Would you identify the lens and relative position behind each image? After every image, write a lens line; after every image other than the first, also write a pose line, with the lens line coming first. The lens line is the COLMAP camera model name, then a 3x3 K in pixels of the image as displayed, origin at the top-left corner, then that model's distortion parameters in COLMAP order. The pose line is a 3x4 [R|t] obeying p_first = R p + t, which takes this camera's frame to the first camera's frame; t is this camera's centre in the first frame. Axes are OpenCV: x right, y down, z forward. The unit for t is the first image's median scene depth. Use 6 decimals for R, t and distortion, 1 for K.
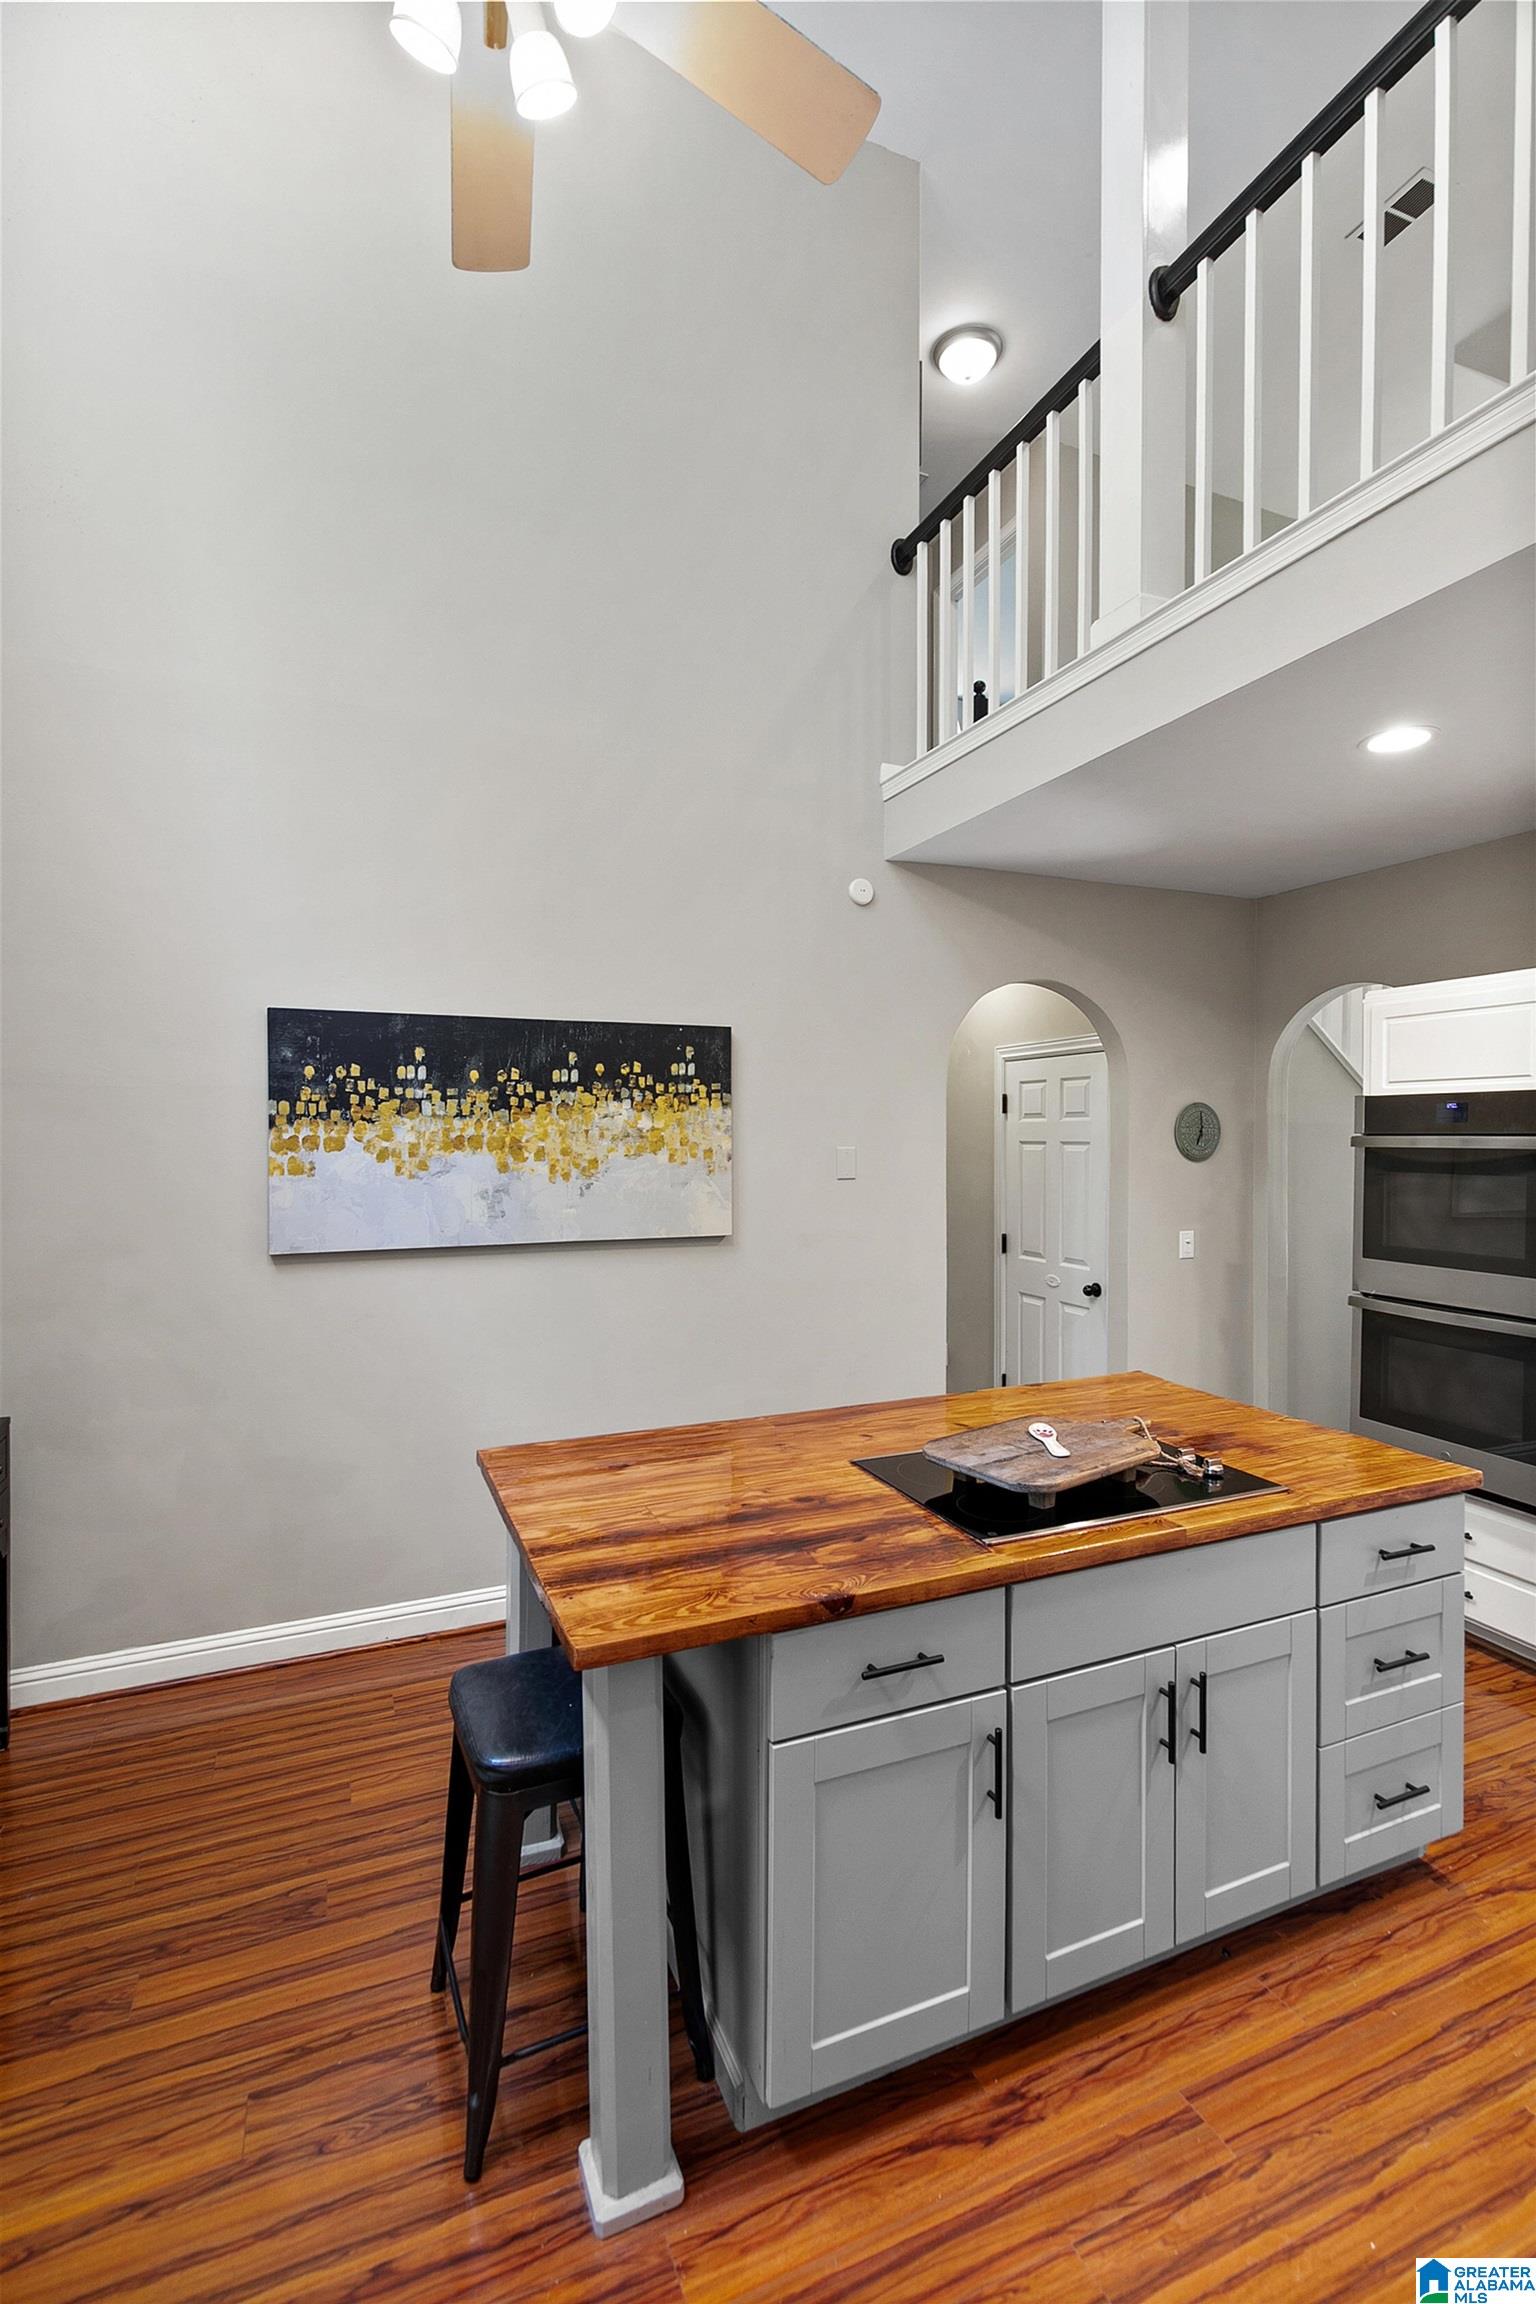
lens RADIAL K [[1048.1, 0, 768.0], [0, 1048.1, 1152.0], [0, 0, 1]] dist [0.000305, 0.000457]
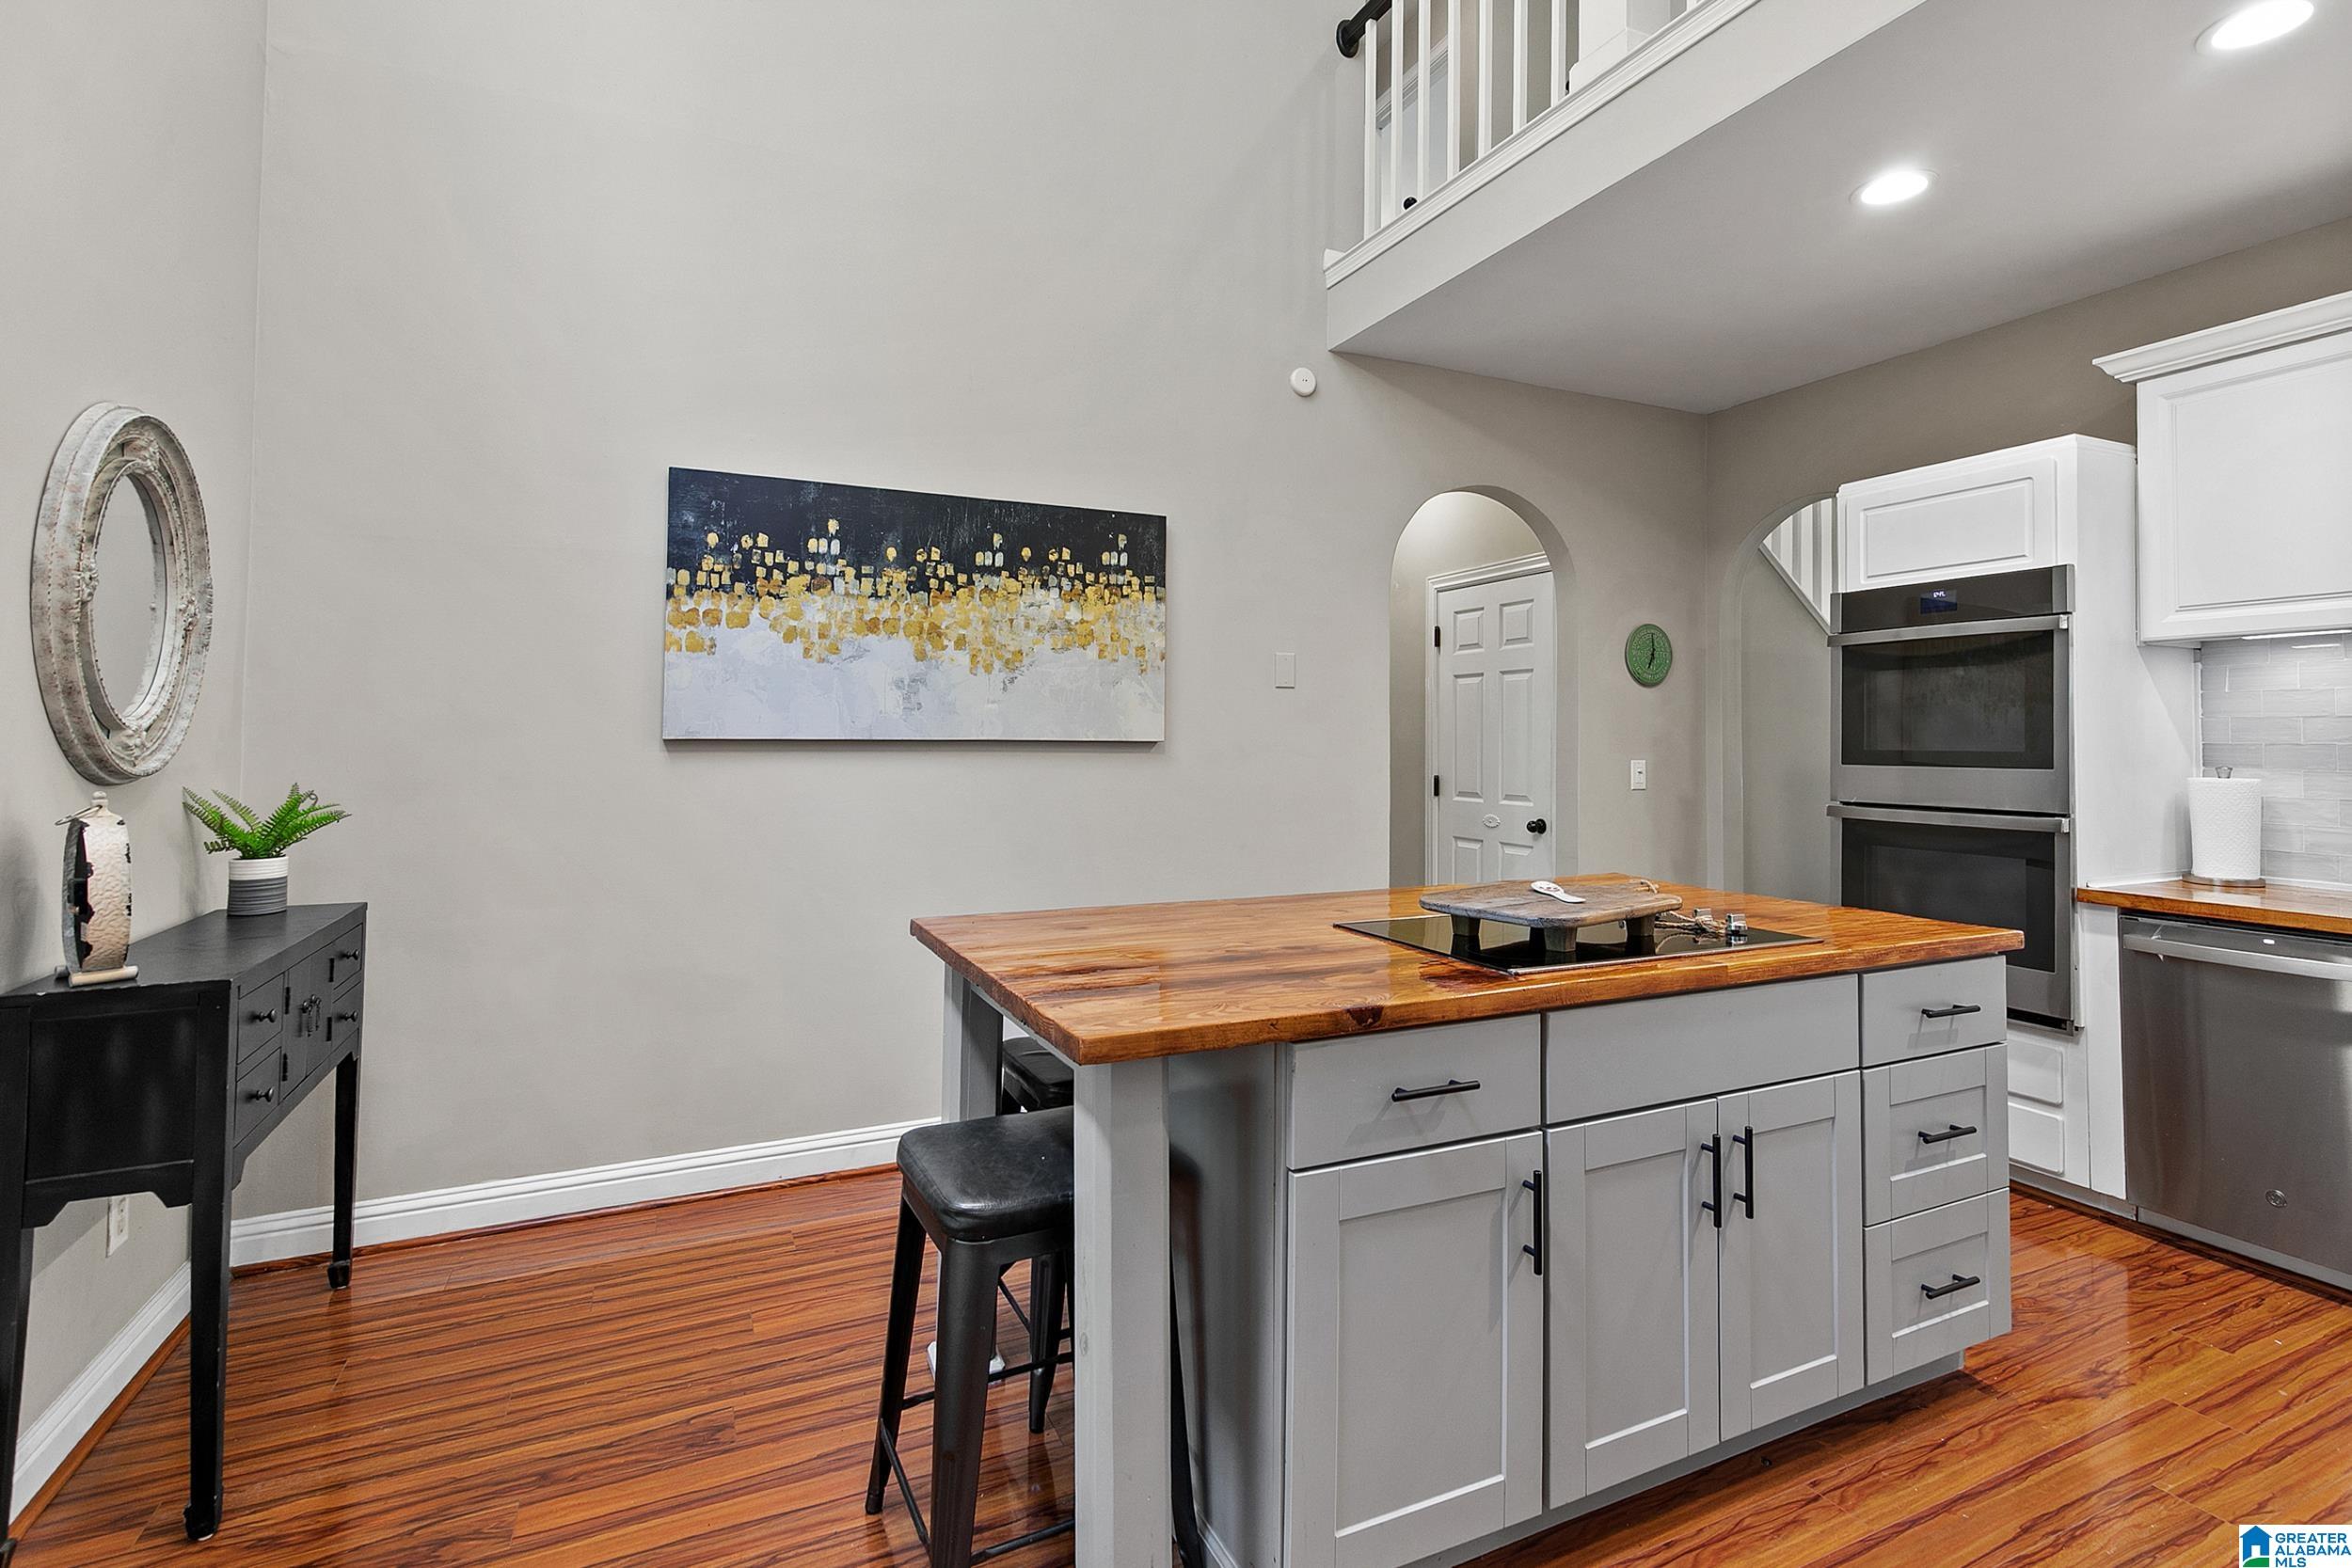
lens RADIAL K [[1101.6, 0, 1176.2], [0, 1101.6, 717.7], [0, 0, 1]] dist [0.001120, -0.000648]
pose [[0.999422, 0.009796, 0.032545, -0.074654], [-0.008376, 0.999018, -0.043503, 0.134414], [-0.032939, 0.043206, 0.998523, 0.043325]]
